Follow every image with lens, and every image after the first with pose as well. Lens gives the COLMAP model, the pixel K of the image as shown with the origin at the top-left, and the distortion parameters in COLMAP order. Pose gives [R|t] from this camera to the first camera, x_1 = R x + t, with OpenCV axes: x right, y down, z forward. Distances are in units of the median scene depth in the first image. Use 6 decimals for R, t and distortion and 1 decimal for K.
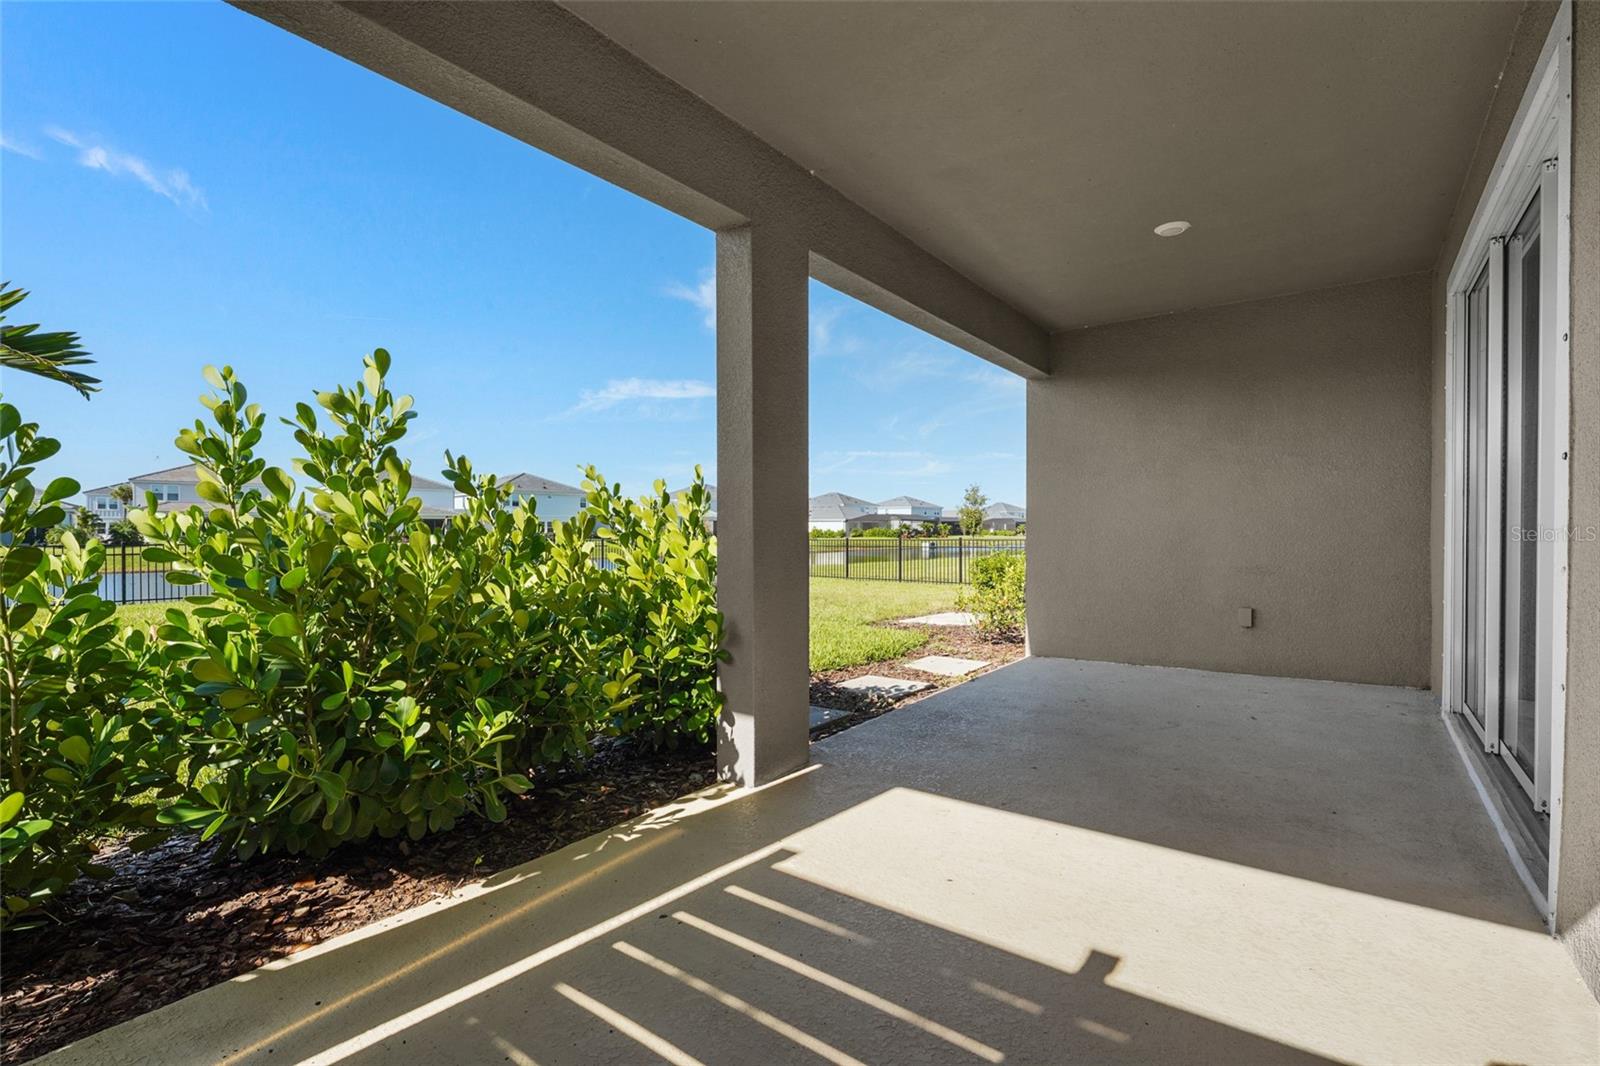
lens RADIAL K [[724.3, 0, 812.8], [0, 724.3, 532.5], [0, 0, 1]] dist [0.001586, 0.000623]
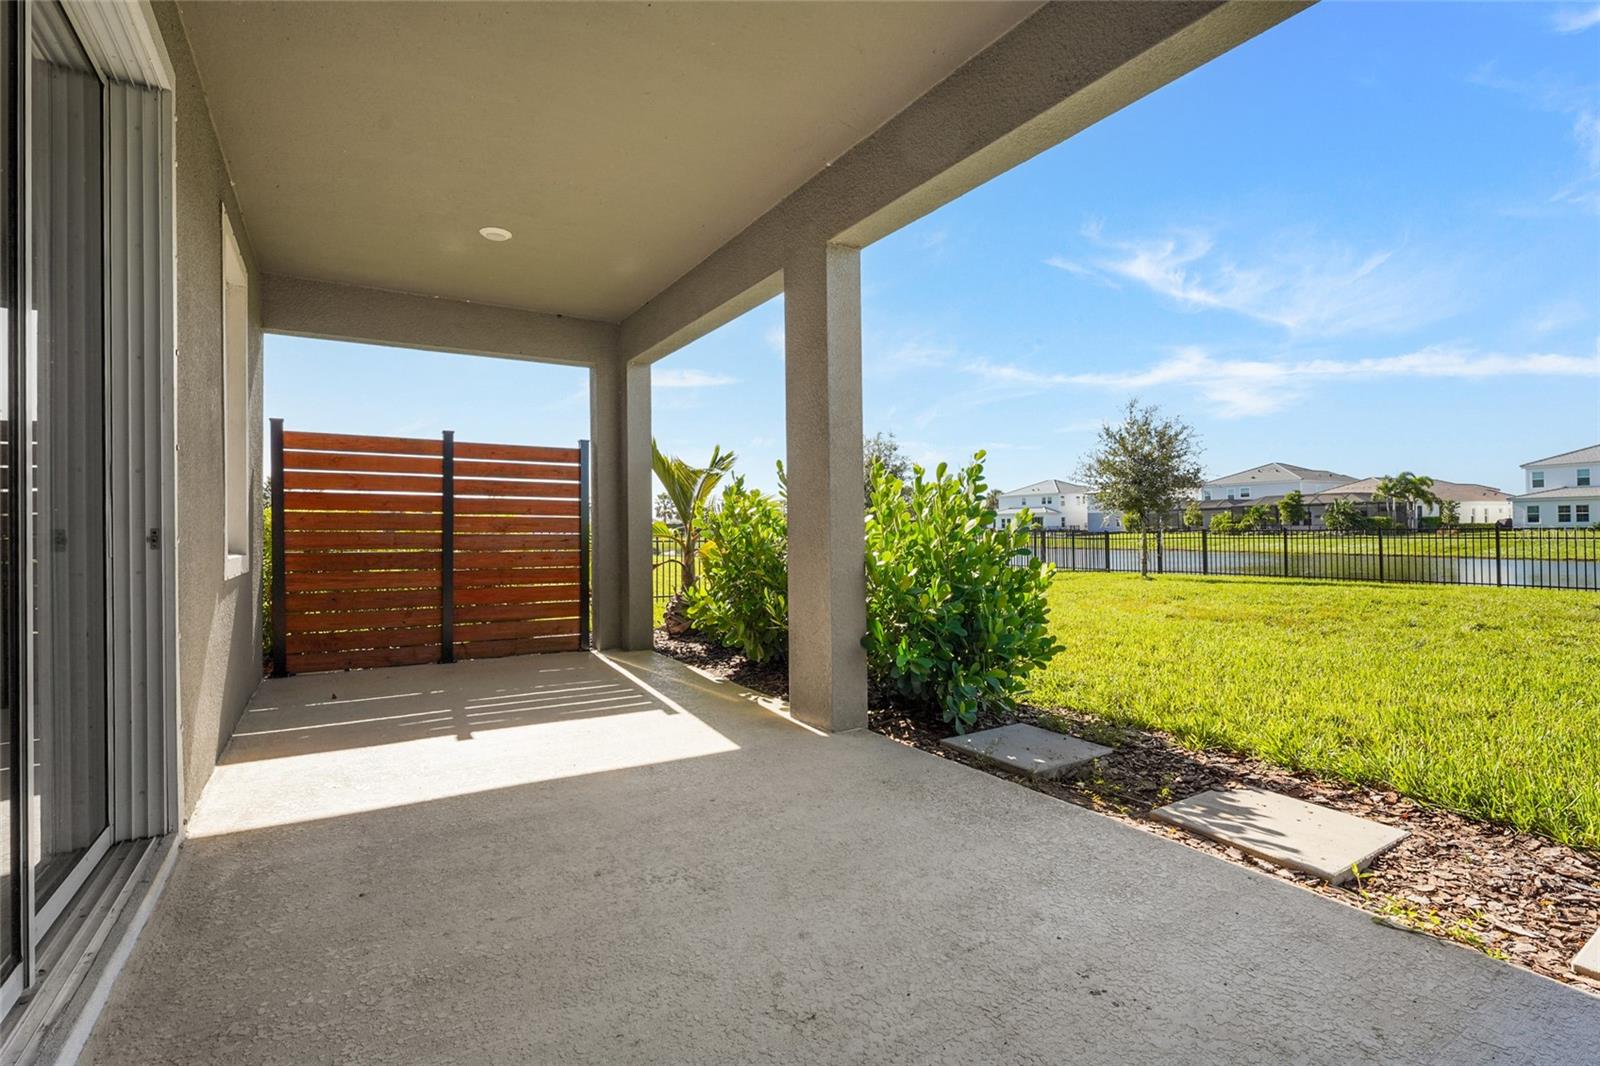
lens RADIAL K [[733.5, 0, 796.6], [0, 733.5, 523.6], [0, 0, 1]] dist [-0.000610, -0.000107]
pose [[-0.369797, -0.002525, -0.929109, 1.070929], [0.009462, 0.999934, -0.006484, 0.025411], [0.929064, -0.011189, -0.369749, 1.446522]]
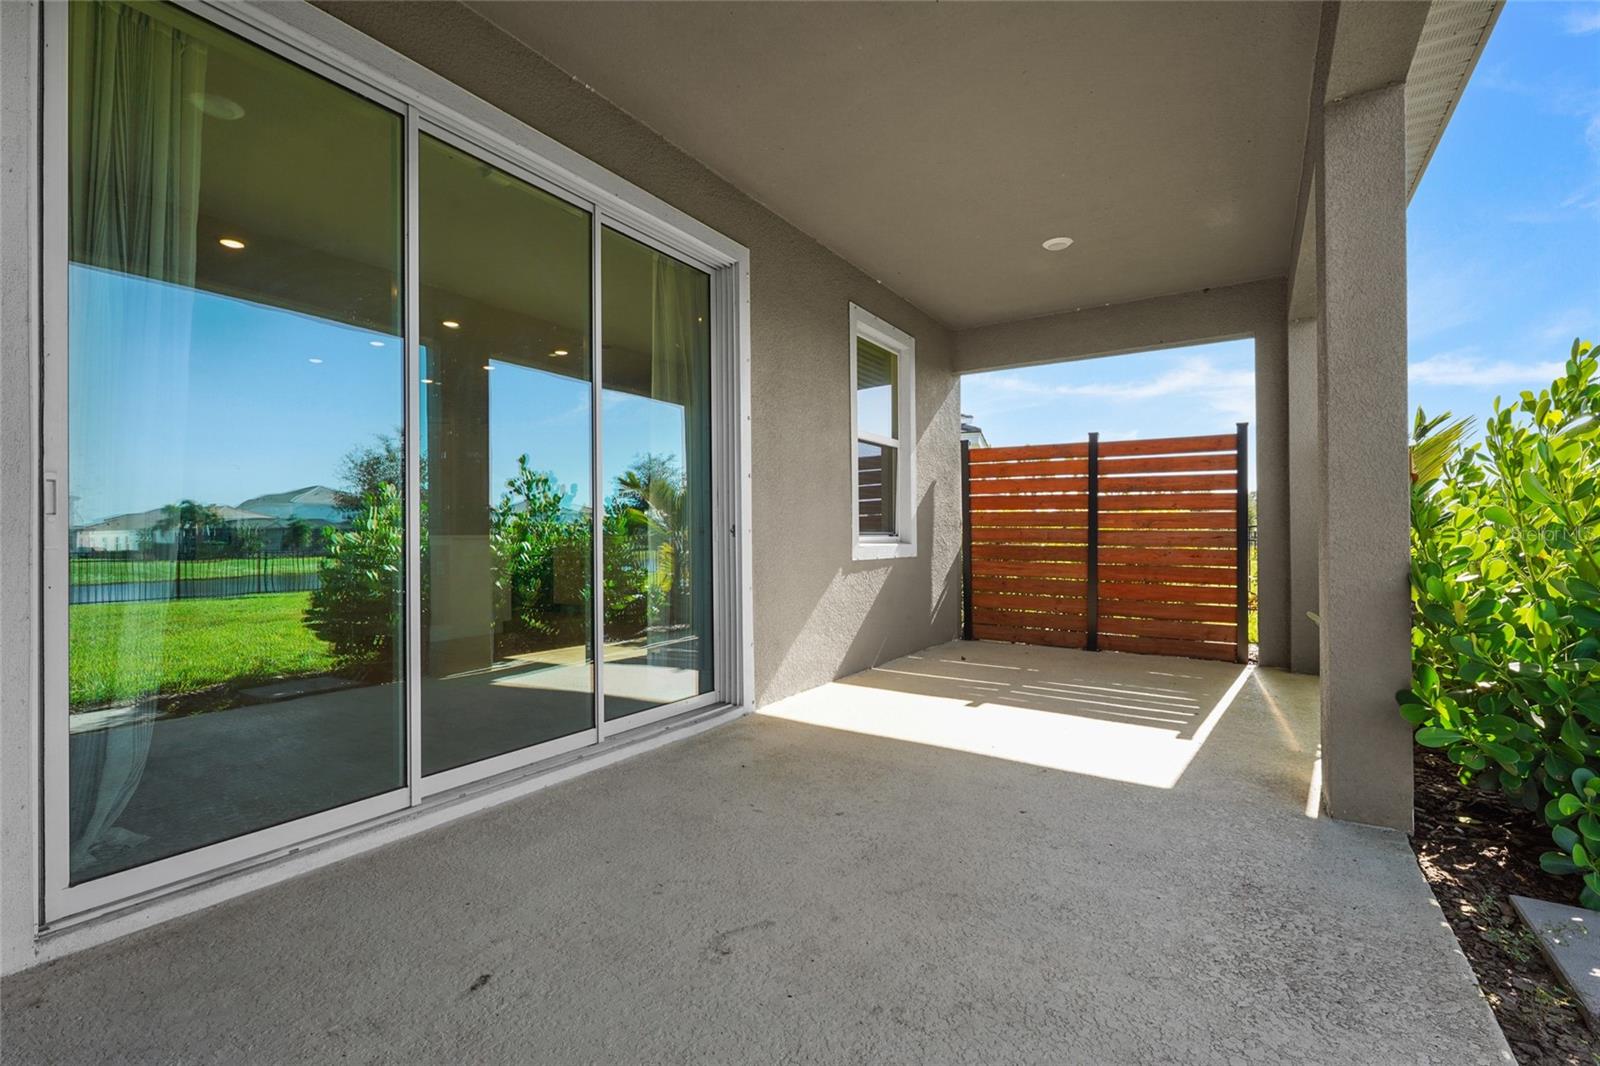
lens RADIAL K [[720.3, 0, 803.0], [0, 720.3, 536.2], [0, 0, 1]] dist [0.000737, 0.000098]
pose [[-0.997523, 0.007382, -0.069951, 0.608614], [0.007107, 0.999966, 0.004174, 0.034187], [0.069980, 0.003667, -0.997542, 1.802302]]
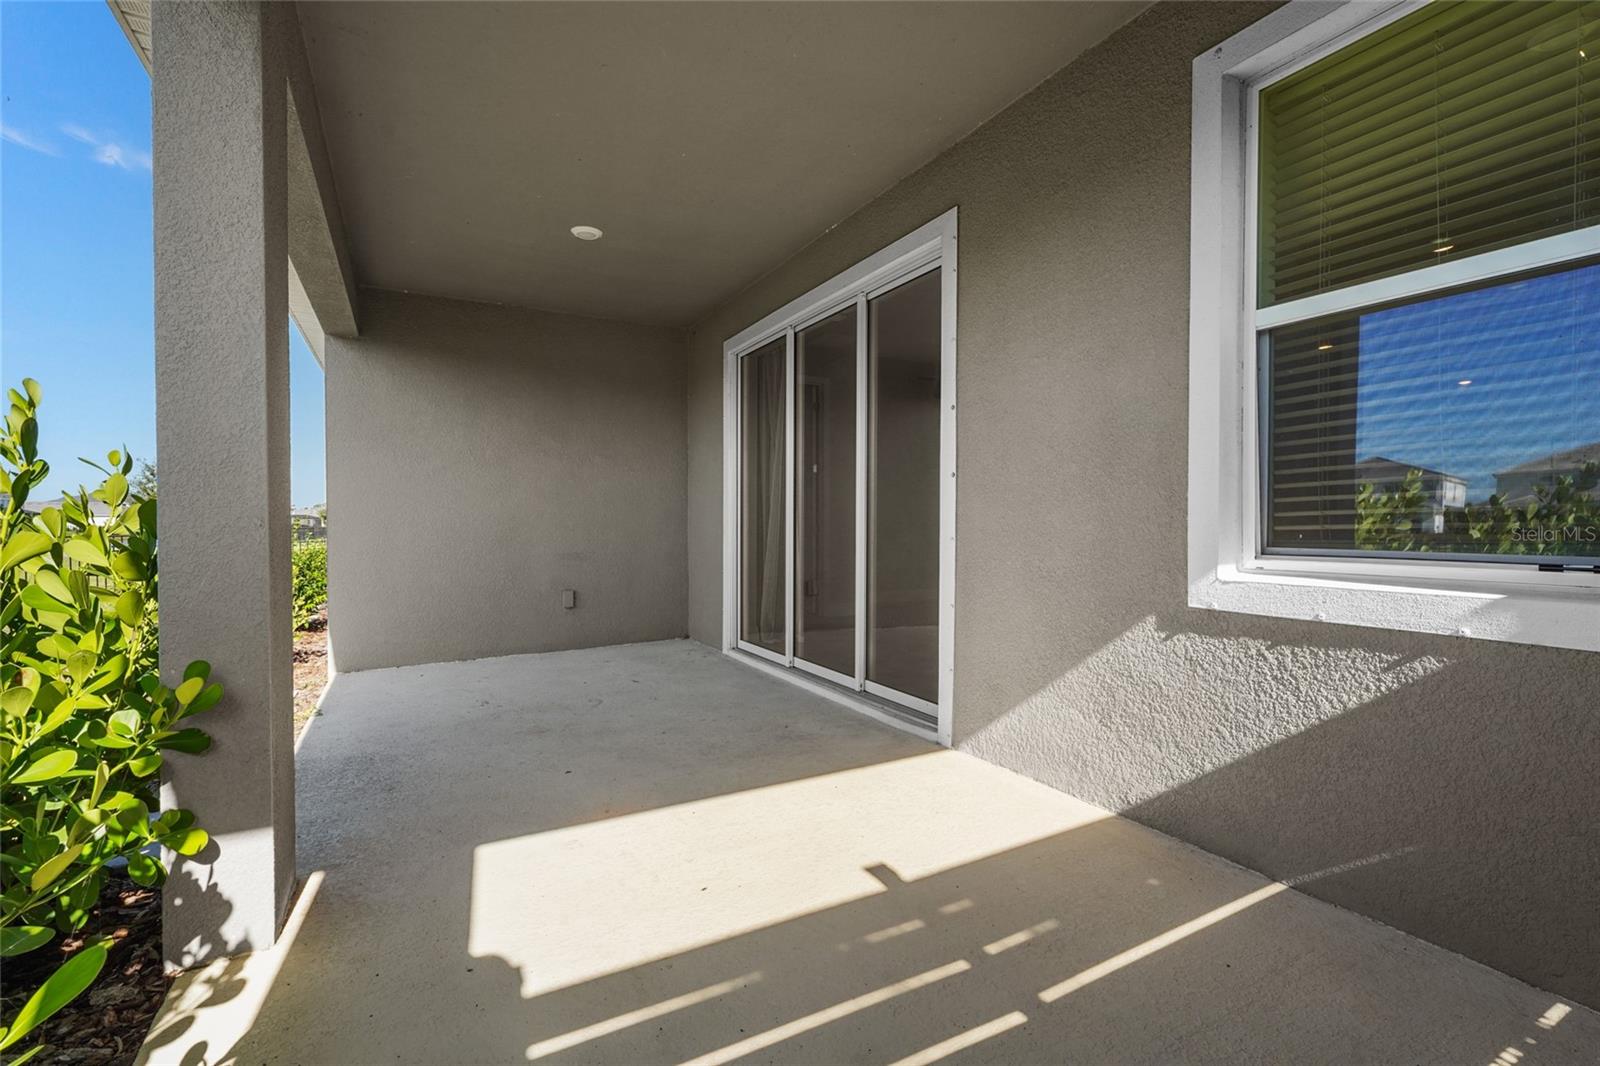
lens RADIAL K [[720.3, 0, 803.0], [0, 720.3, 536.2], [0, 0, 1]] dist [0.000737, 0.000098]
pose [[0.425215, -0.016150, 0.904948, -0.415816], [0.004161, 0.999865, 0.015889, 0.008222], [-0.905083, -0.002991, 0.425225, 0.347699]]
